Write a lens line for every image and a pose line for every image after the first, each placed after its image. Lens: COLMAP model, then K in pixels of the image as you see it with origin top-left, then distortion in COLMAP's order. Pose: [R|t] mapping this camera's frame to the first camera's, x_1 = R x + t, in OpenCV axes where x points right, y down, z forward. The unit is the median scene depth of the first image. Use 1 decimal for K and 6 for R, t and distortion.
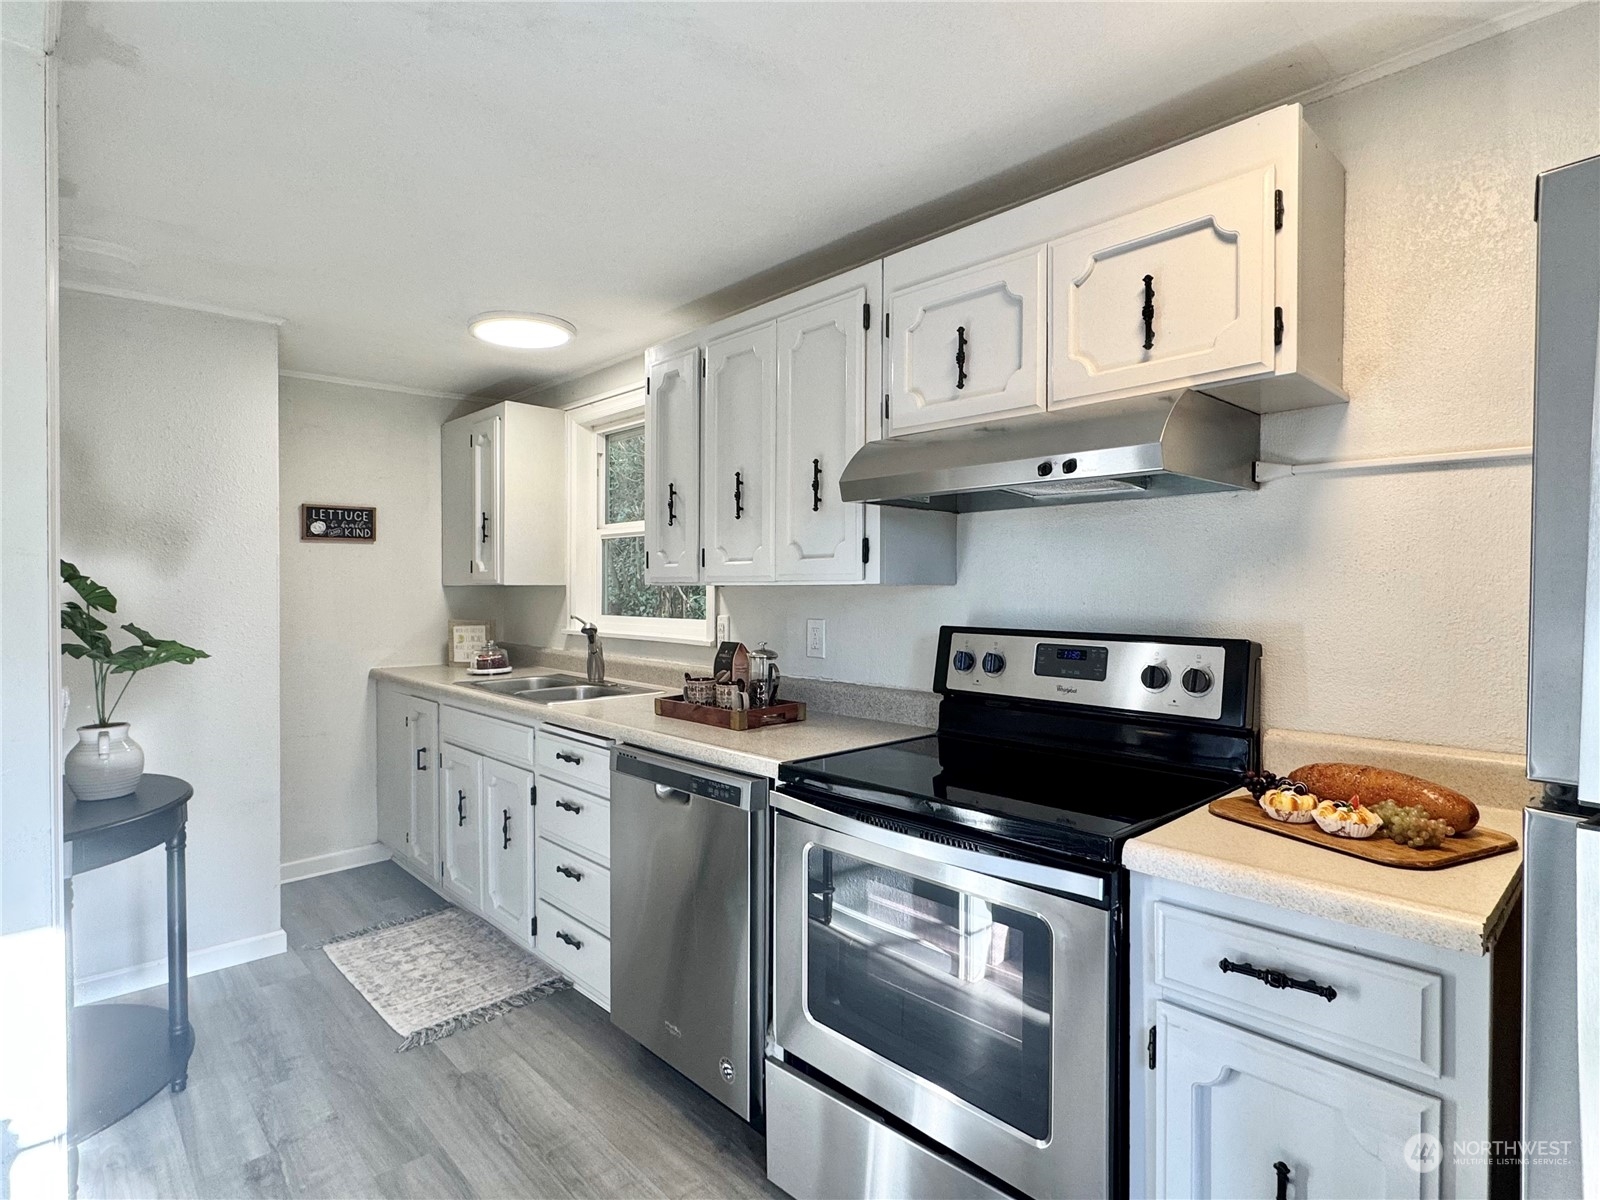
lens RADIAL K [[834.2, 0, 800.2], [0, 834.2, 603.1], [0, 0, 1]] dist [-0.000938, -0.000044]
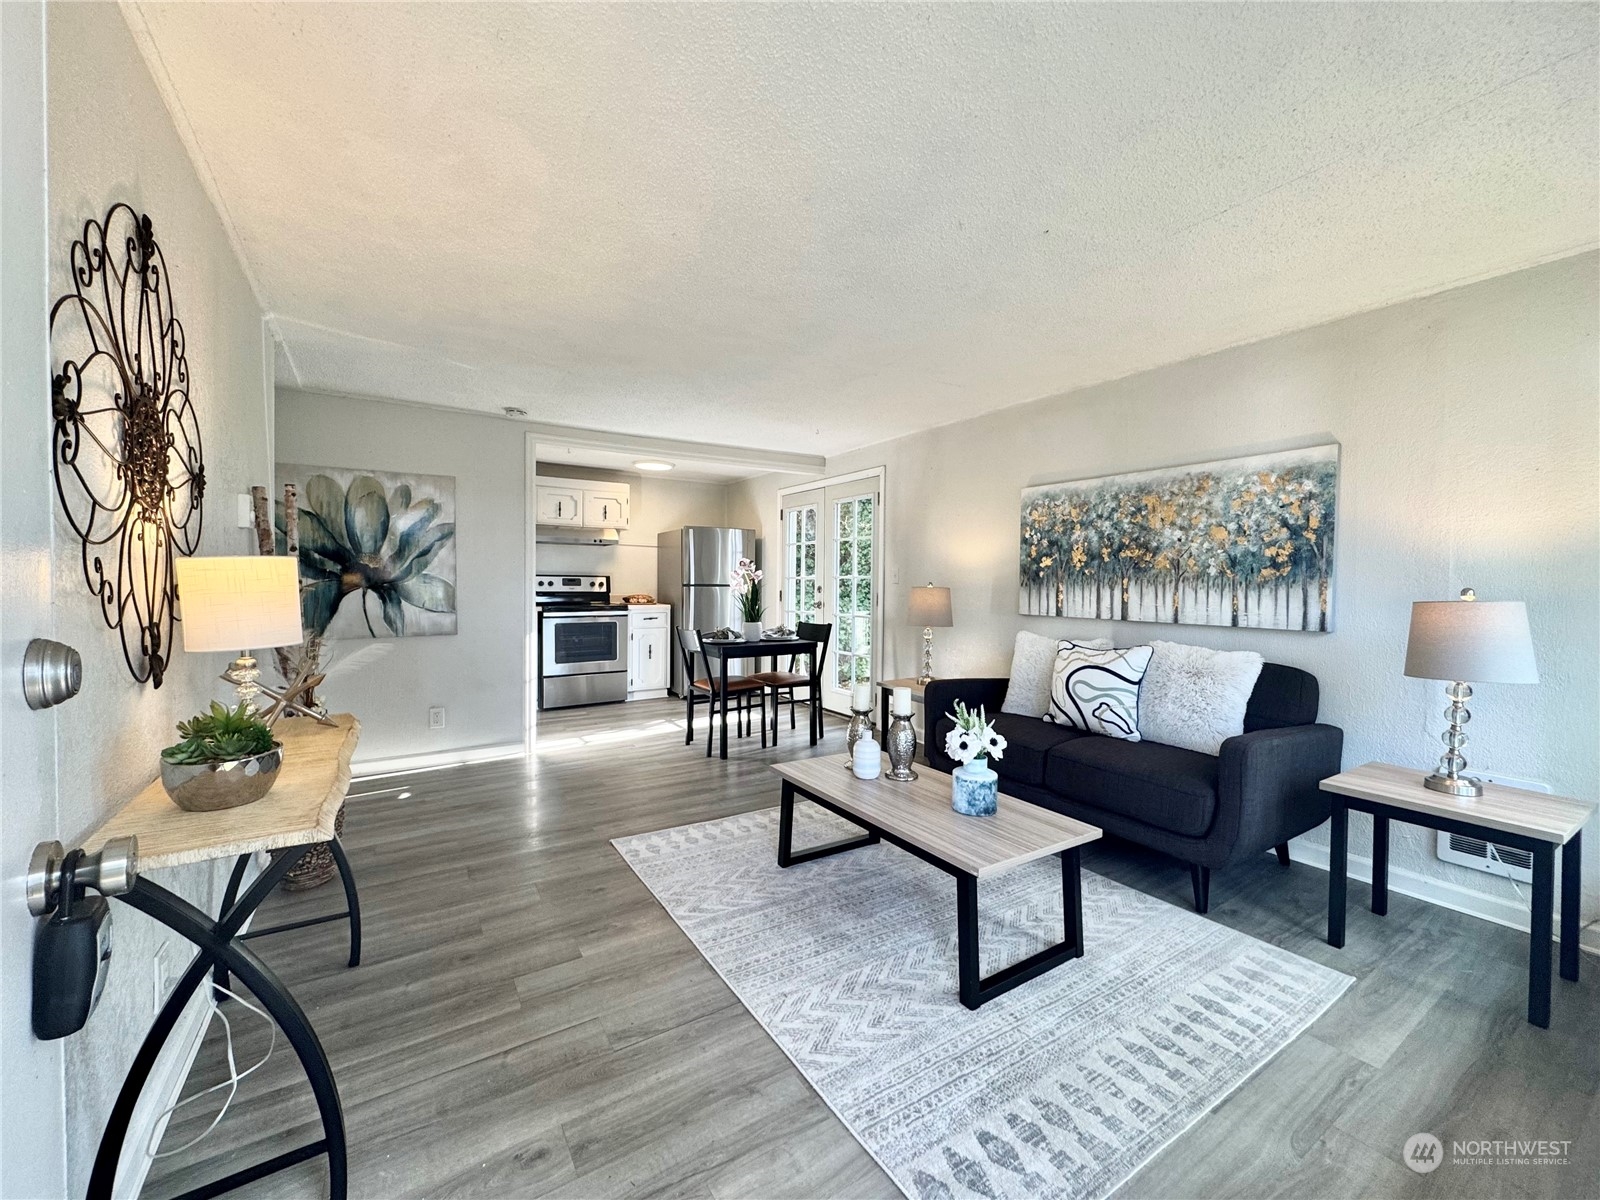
lens RADIAL K [[644.3, 0, 799.8], [0, 644.3, 590.3], [0, 0, 1]] dist [-0.000050, -0.000001]
pose [[0.188263, -0.019440, 0.981926, -2.770055], [0.008416, 0.999799, 0.018180, 0.064615], [-0.982083, 0.004841, 0.188388, -0.778429]]
